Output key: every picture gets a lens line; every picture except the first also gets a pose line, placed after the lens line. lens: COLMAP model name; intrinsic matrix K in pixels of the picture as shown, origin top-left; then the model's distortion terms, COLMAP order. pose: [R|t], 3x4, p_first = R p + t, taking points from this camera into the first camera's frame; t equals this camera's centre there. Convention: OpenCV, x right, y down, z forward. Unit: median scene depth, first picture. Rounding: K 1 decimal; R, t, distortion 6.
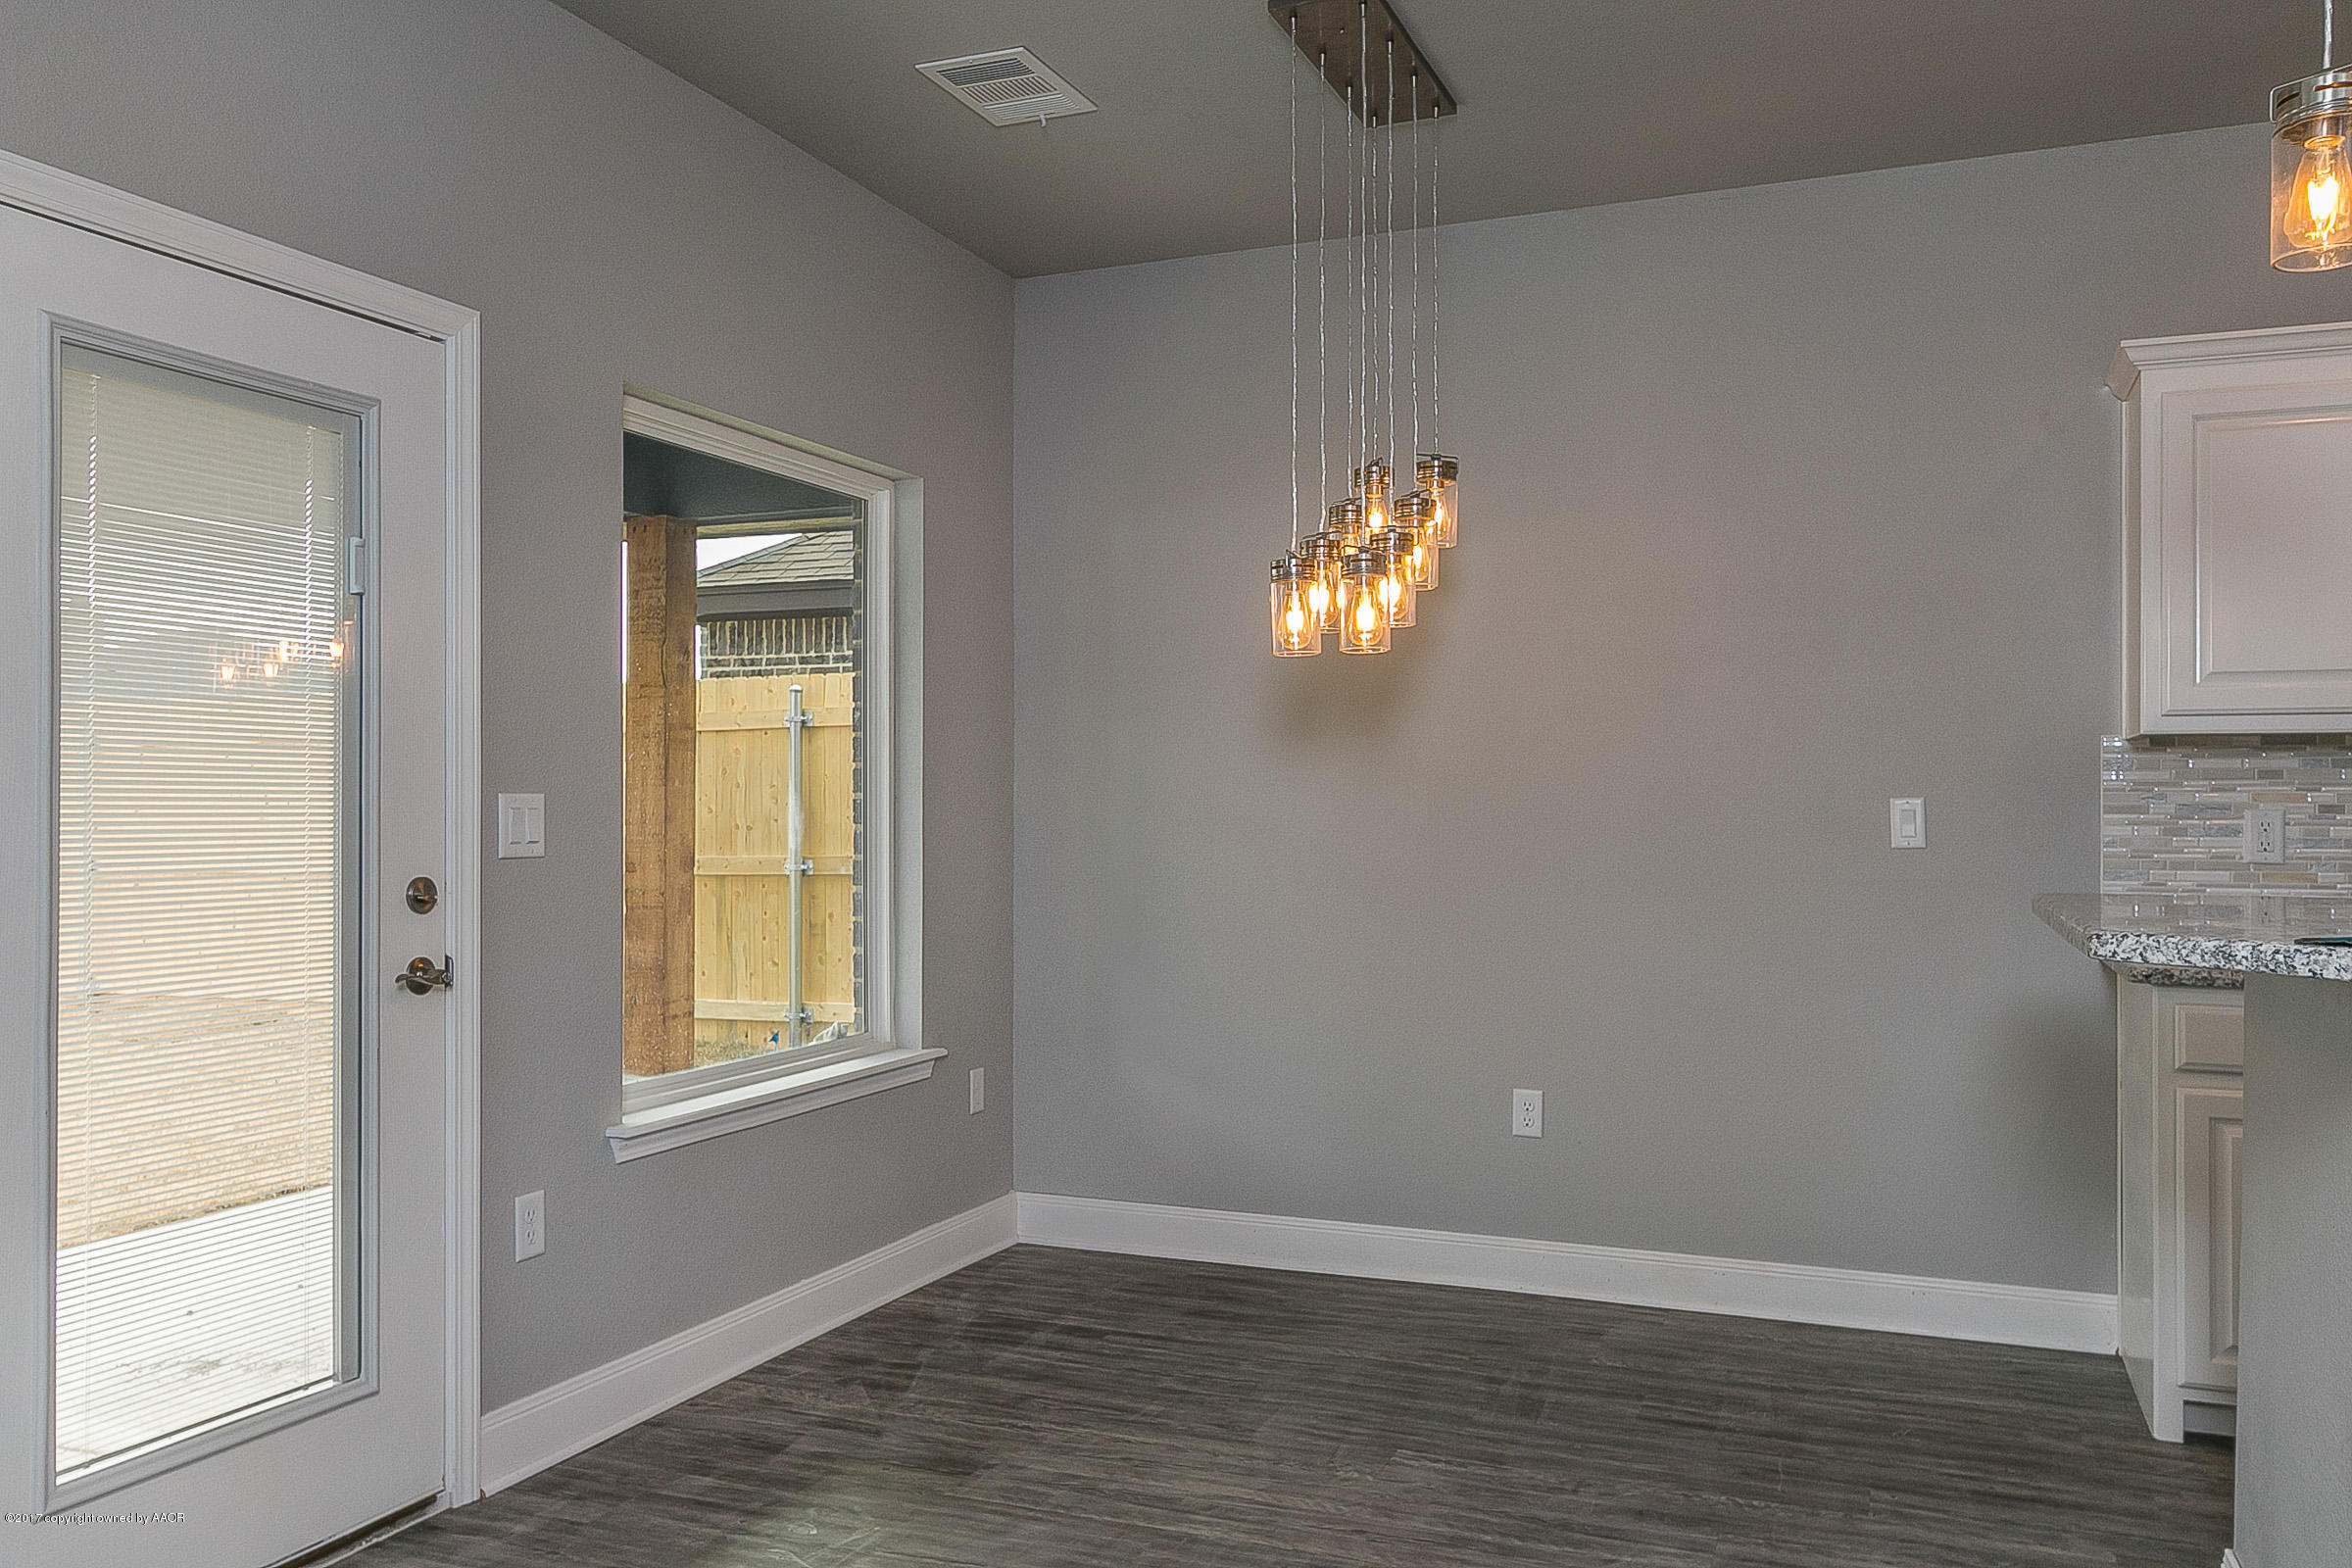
lens RADIAL K [[1838.2, 0, 1117.7], [0, 1838.2, 813.4], [0, 0, 1]] dist [0.009472, -0.007026]
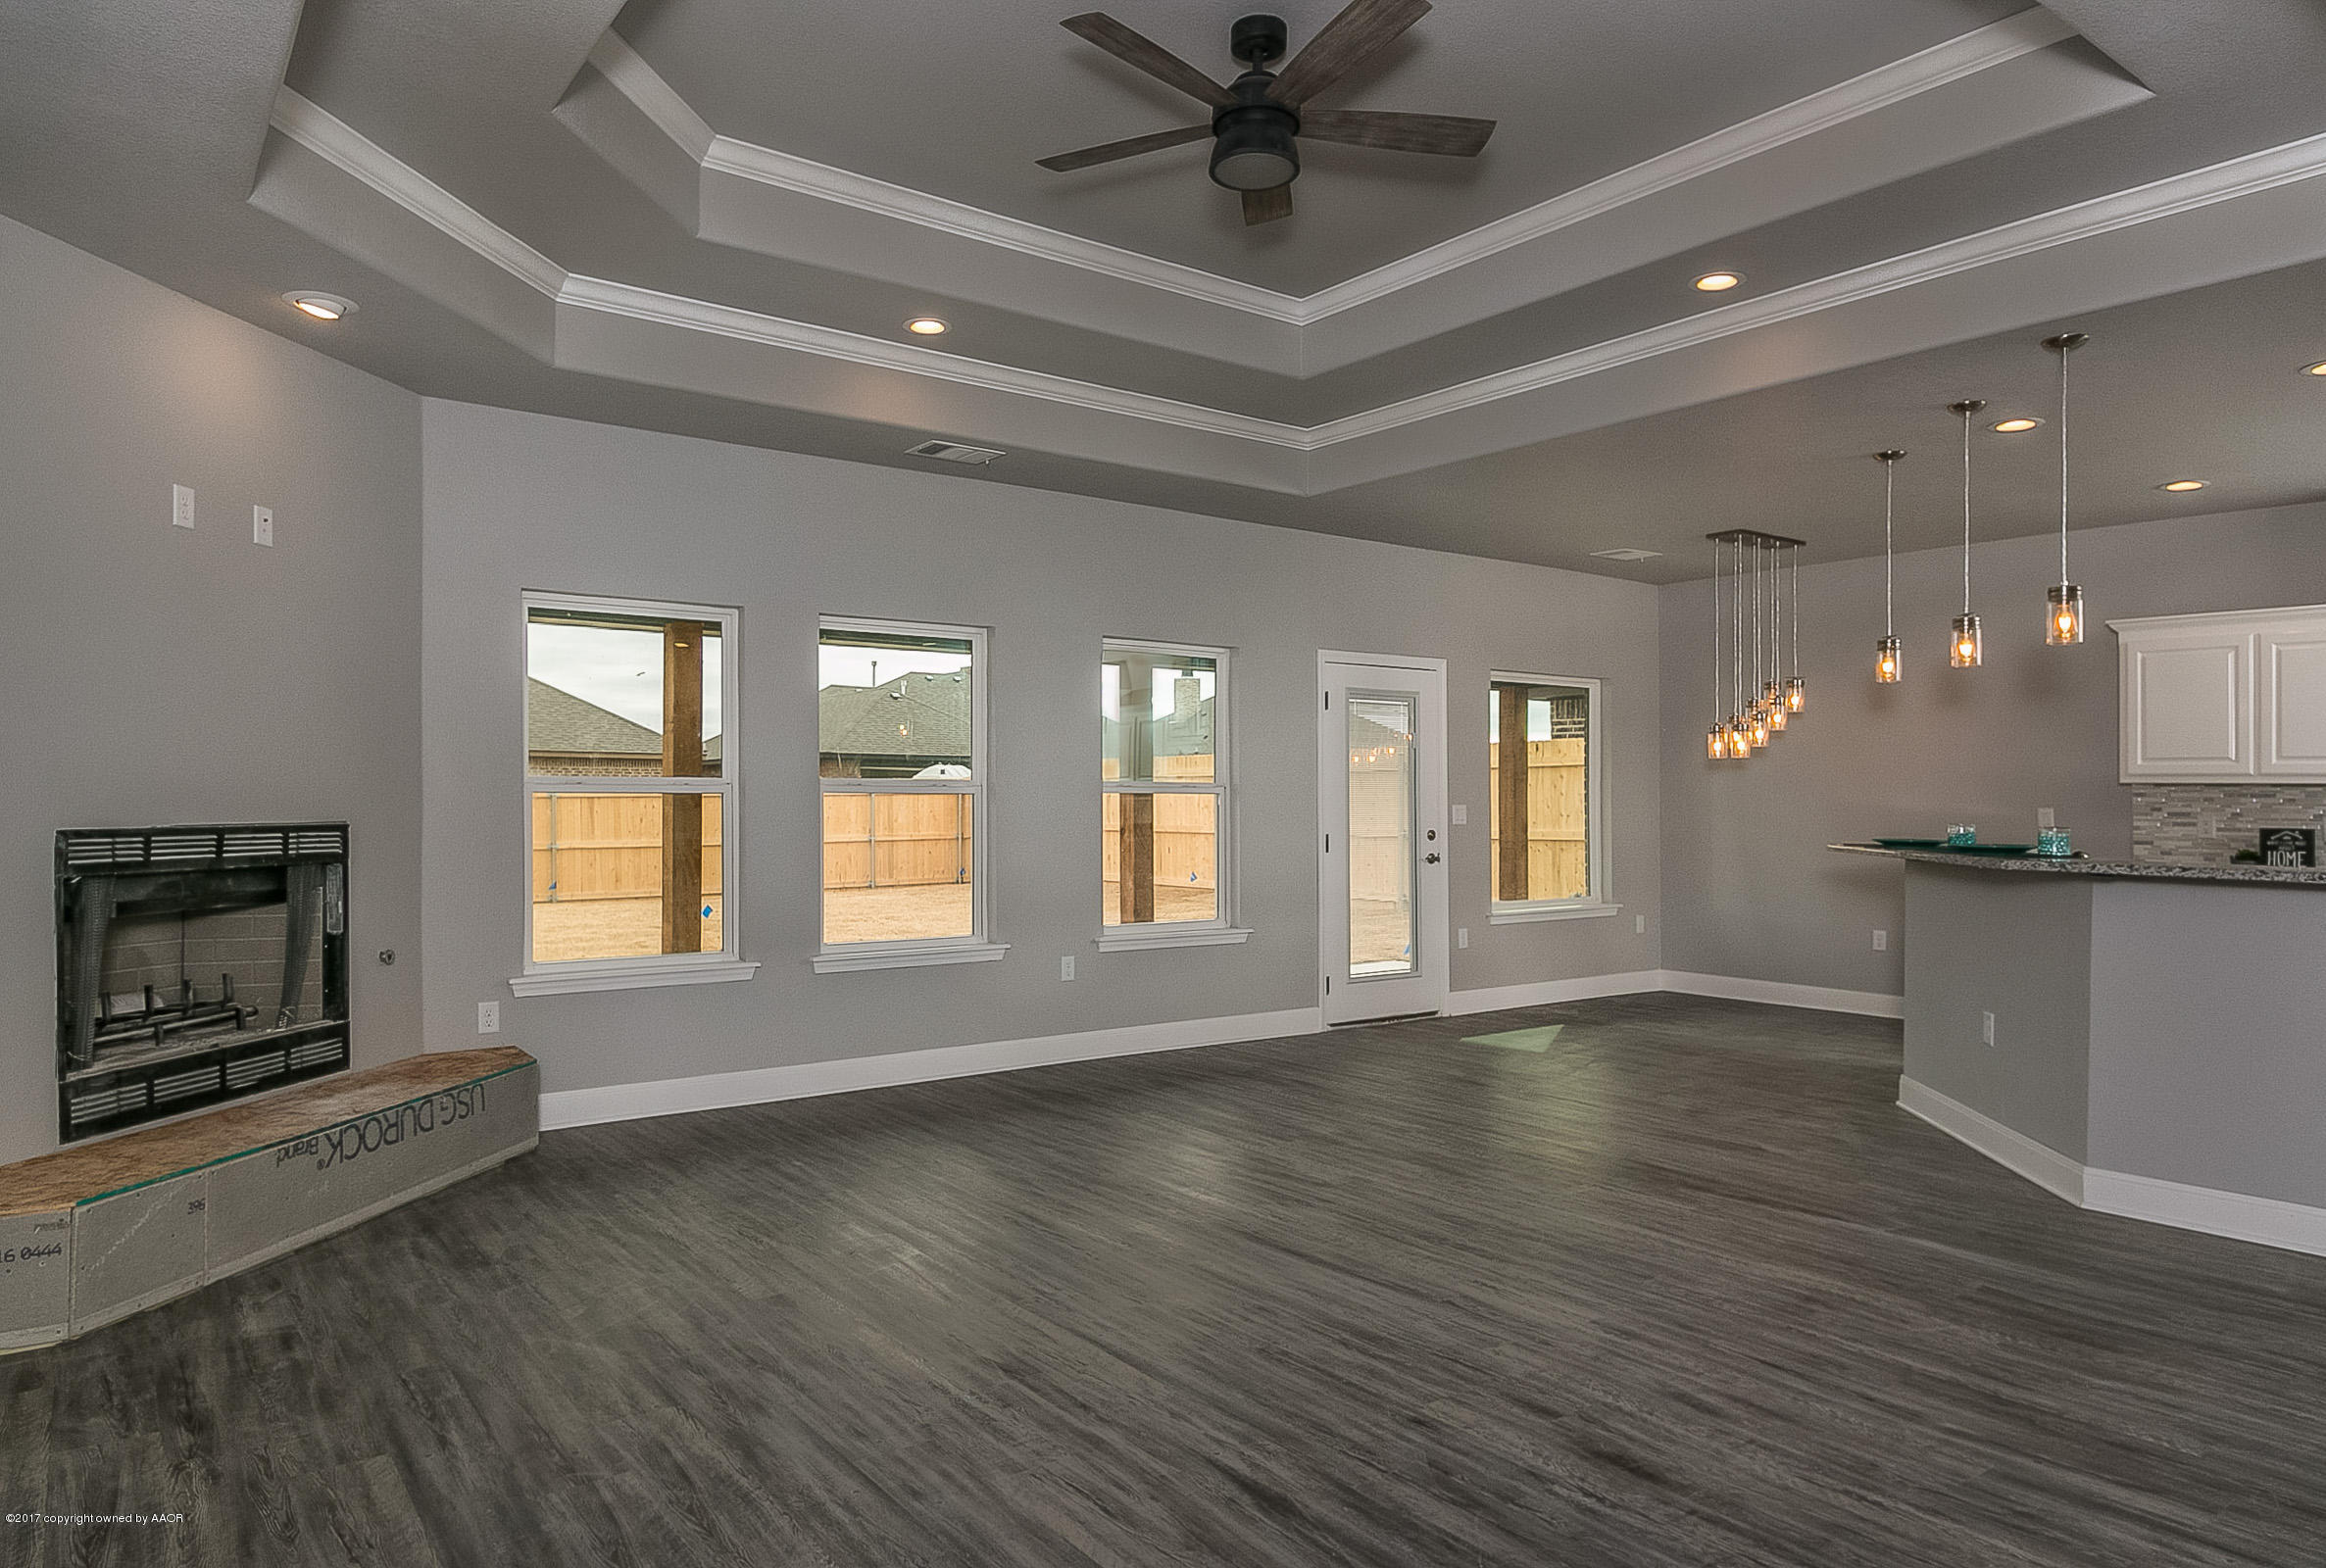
lens RADIAL K [[1487.1, 0, 1107.9], [0, 1487.1, 742.8], [0, 0, 1]] dist [0.058341, 0.002657]
pose [[0.861914, -0.017330, -0.506758, 0.444539], [-0.005084, 0.999070, -0.042814, -0.004175], [0.507029, 0.039478, 0.861024, -1.476823]]
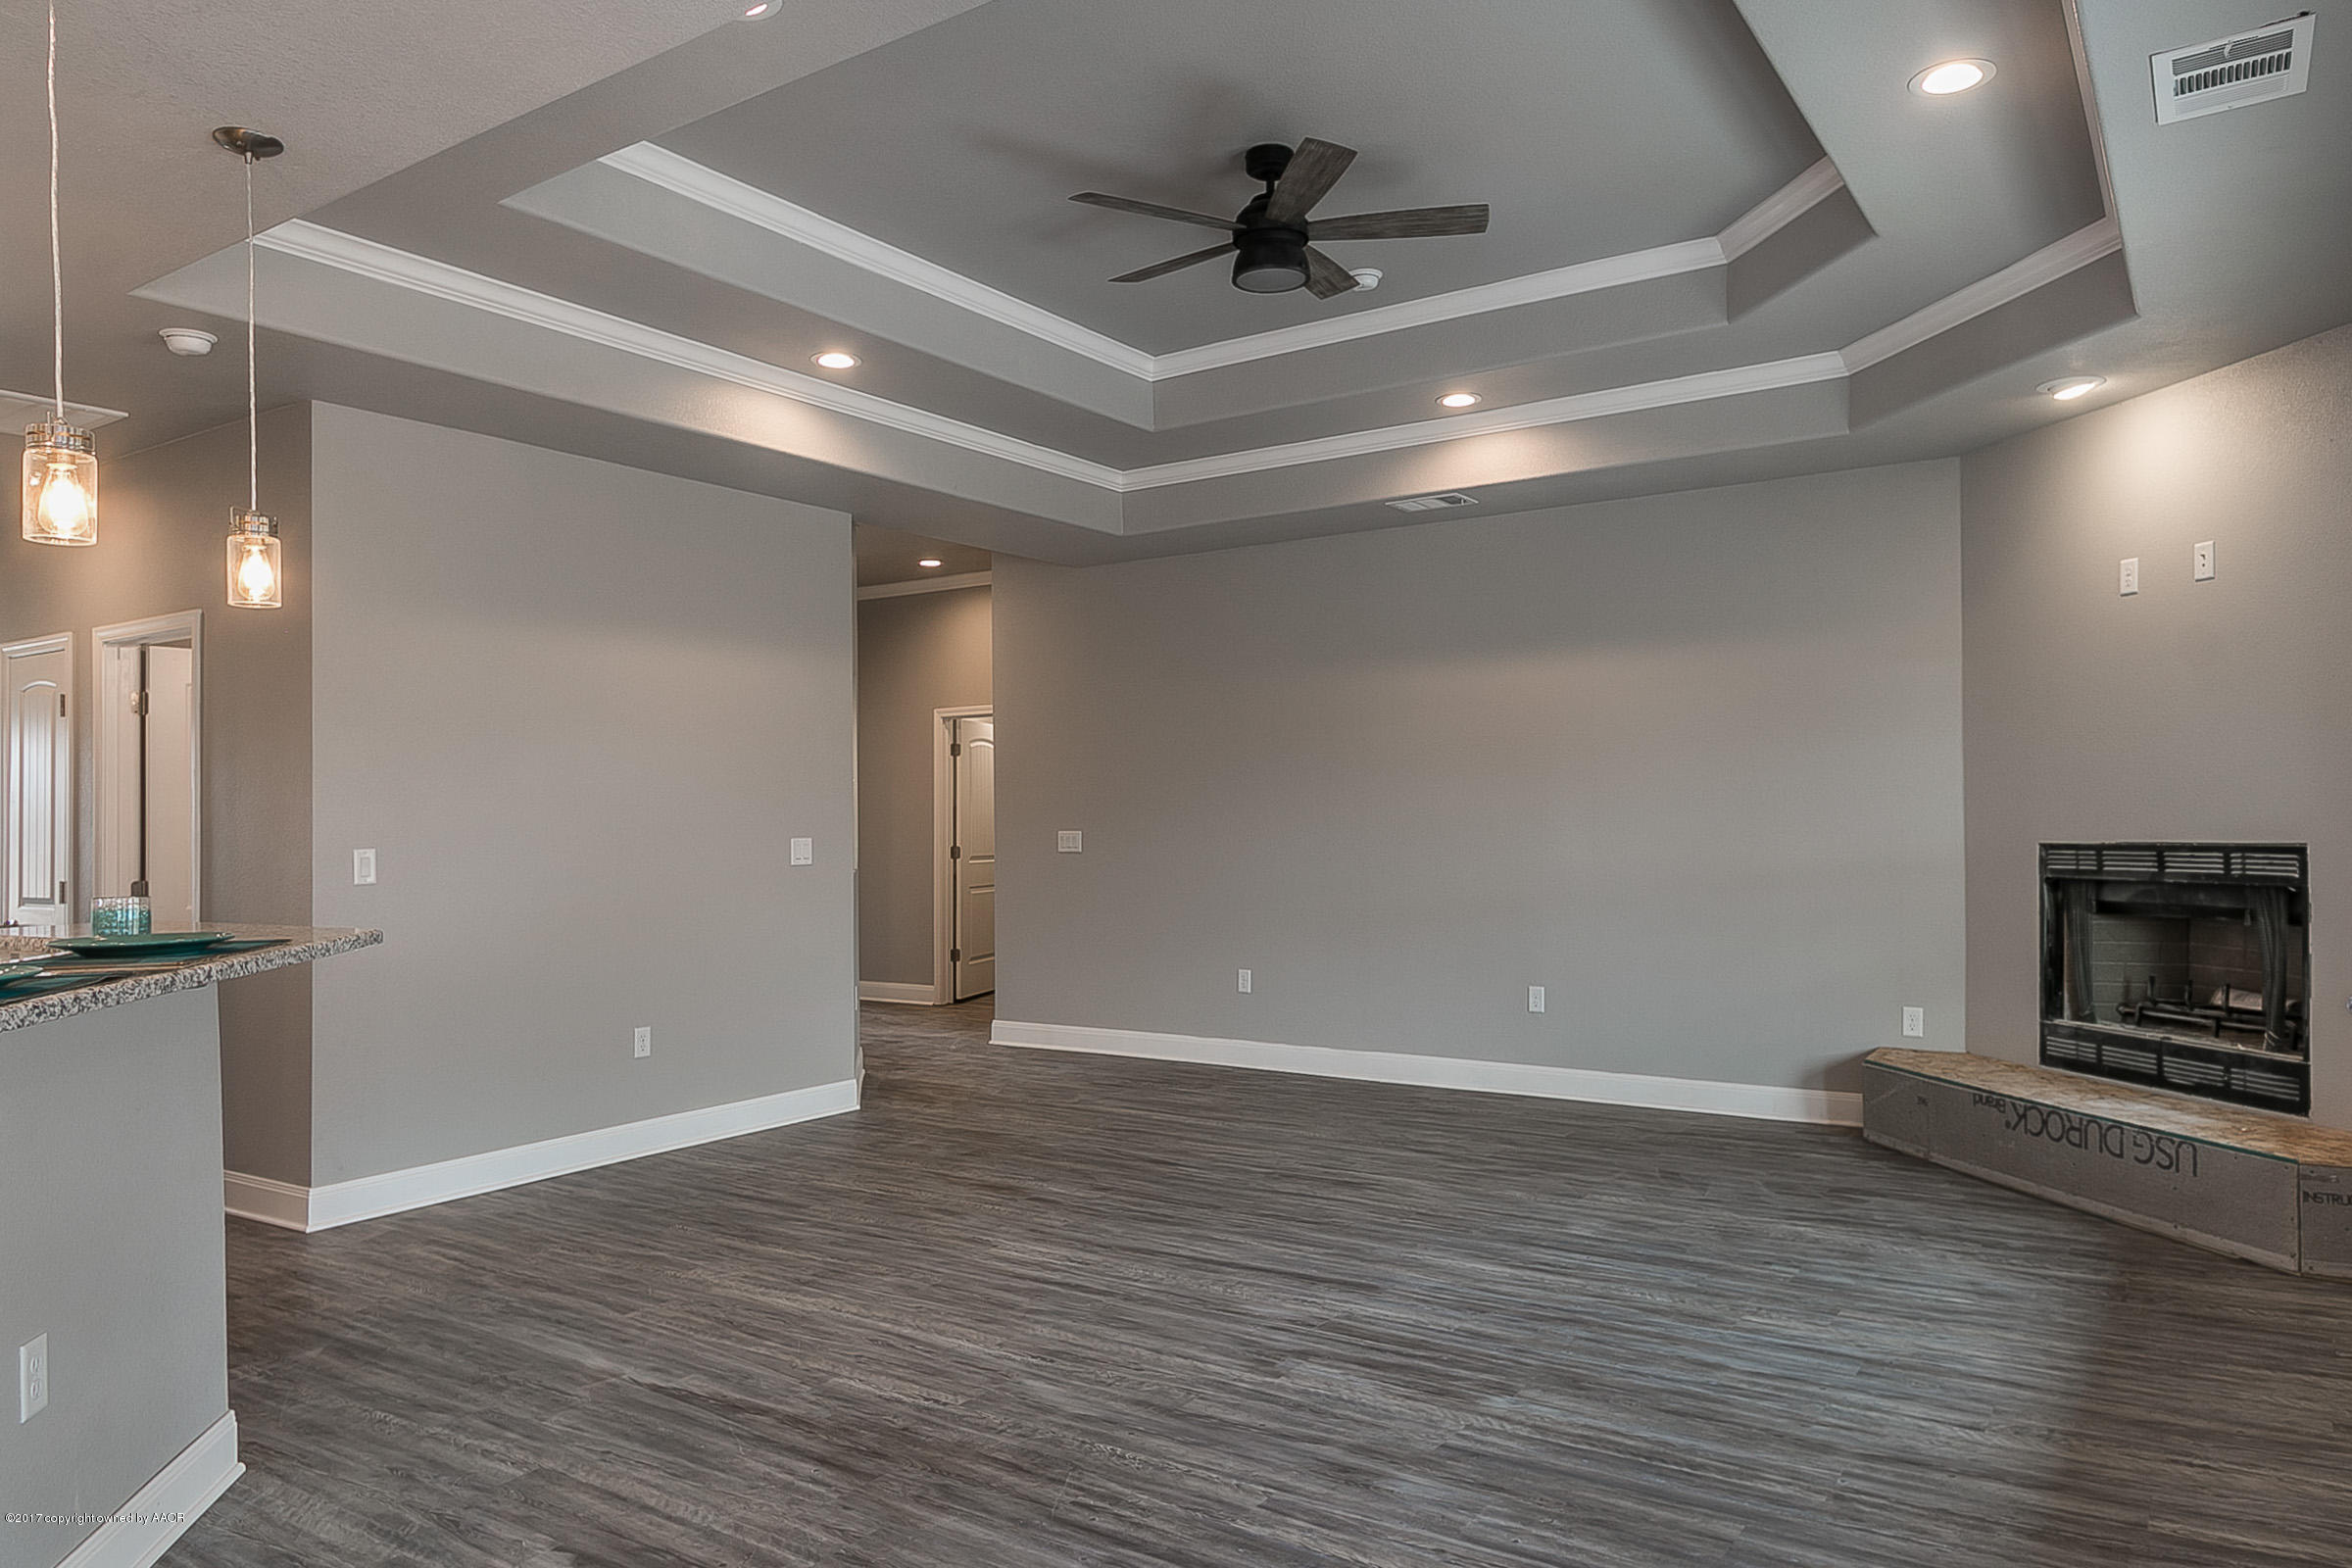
lens RADIAL K [[1540.7, 0, 1183.0], [0, 1540.7, 790.0], [0, 0, 1]] dist [0.005088, 0.002827]
pose [[-0.984503, 0.022536, 0.173913, -0.198438], [0.019076, 0.999586, -0.021542, -0.022866], [-0.174327, -0.017891, -0.984525, 0.879918]]
